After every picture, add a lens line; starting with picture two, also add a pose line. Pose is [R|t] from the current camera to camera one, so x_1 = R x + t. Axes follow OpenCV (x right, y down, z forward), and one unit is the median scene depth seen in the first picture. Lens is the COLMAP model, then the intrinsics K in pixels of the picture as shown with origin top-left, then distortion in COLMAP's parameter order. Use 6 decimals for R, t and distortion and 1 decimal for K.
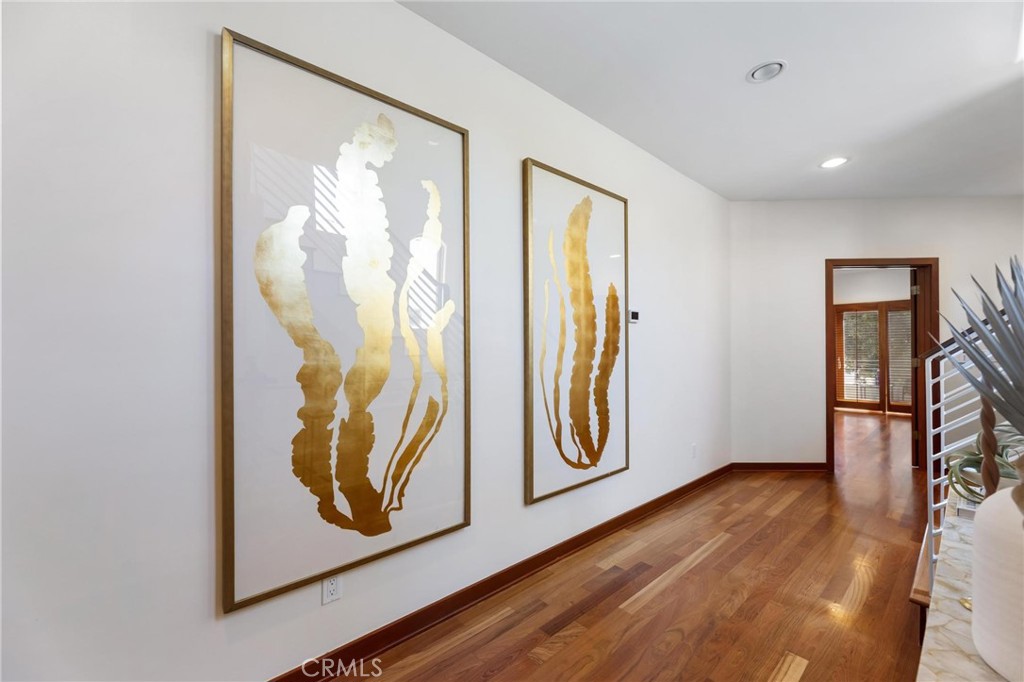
lens RADIAL K [[411.2, 0, 511.1], [0, 411.2, 339.1], [0, 0, 1]] dist [0.000024, 0.000012]
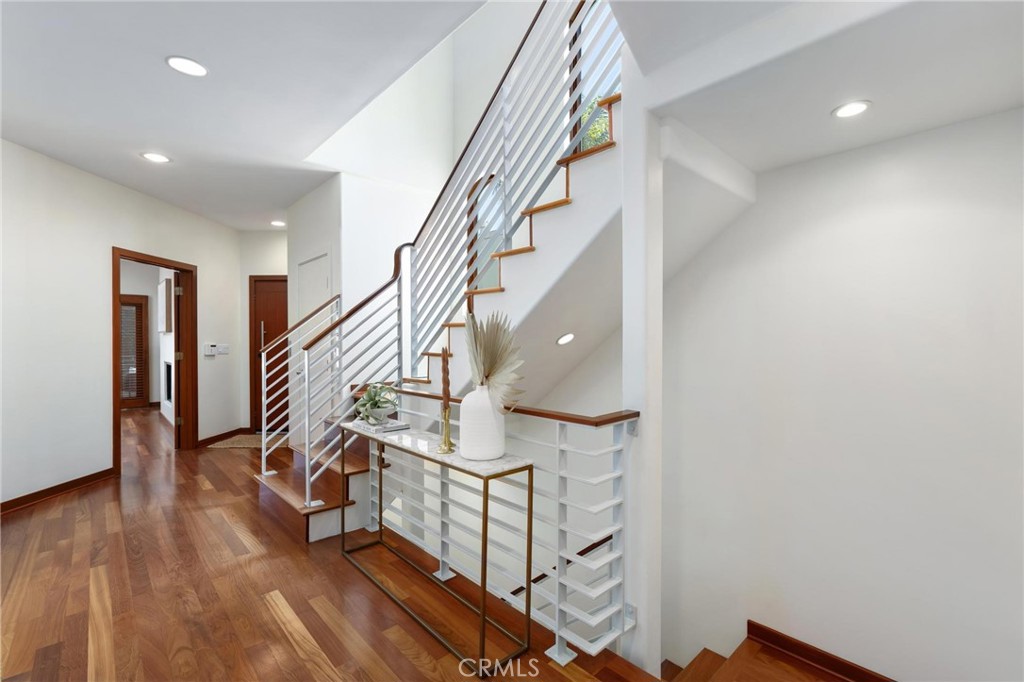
lens RADIAL K [[449.0, 0, 511.2], [0, 449.0, 343.5], [0, 0, 1]] dist [-0.001259, -0.000129]
pose [[-0.012018, -0.007460, 0.999900, -0.472050], [-0.014534, 0.999868, 0.007285, 0.001635], [-0.999822, -0.014445, -0.012125, 0.217844]]
